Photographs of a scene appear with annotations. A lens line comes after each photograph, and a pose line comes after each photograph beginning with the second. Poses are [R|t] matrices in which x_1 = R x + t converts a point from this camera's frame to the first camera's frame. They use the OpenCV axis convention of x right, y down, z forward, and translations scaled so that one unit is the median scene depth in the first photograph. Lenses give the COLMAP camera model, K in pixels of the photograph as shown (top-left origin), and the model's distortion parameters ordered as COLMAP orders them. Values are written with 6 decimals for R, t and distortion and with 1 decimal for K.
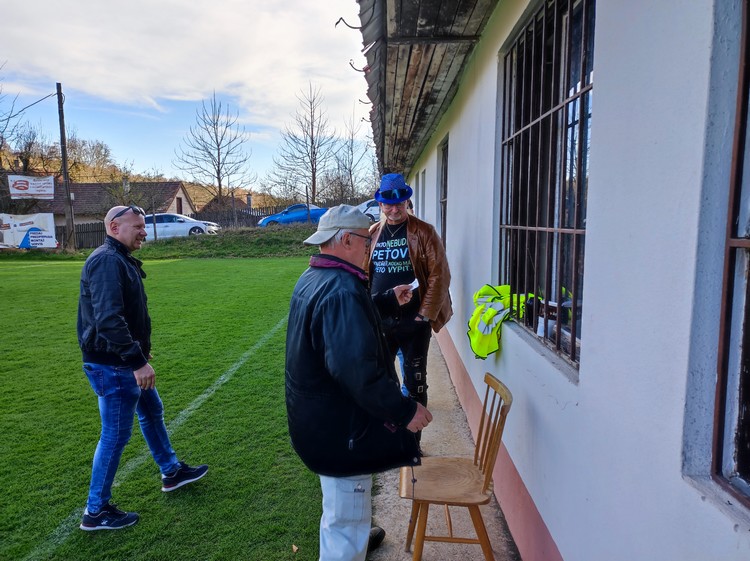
lens RADIAL K [[542.4, 0, 374.6], [0, 542.4, 277.0], [0, 0, 1]] dist [0.027314, -0.018853]
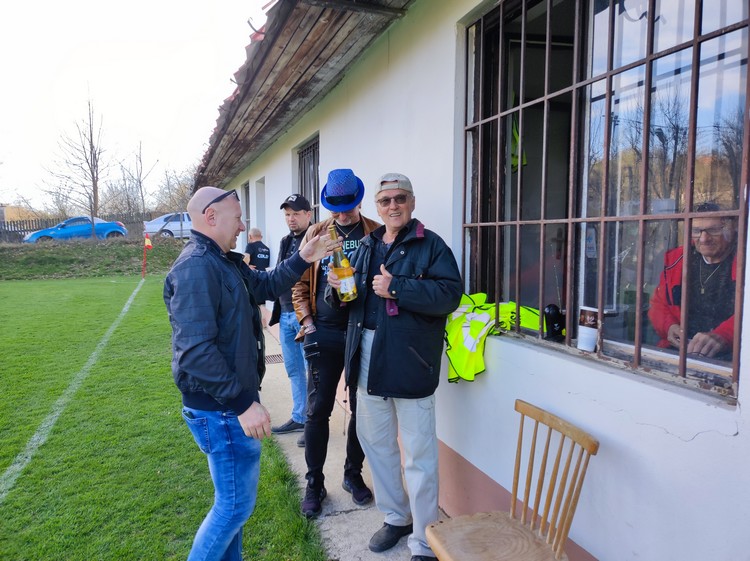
lens RADIAL K [[542.4, 0, 376.7], [0, 542.4, 287.1], [0, 0, 1]] dist [0.027314, -0.018853]
pose [[0.928914, -0.024230, 0.369502, -0.128011], [0.030776, 0.999456, -0.011831, 0.006091], [-0.369015, 0.022362, 0.929155, 0.151510]]
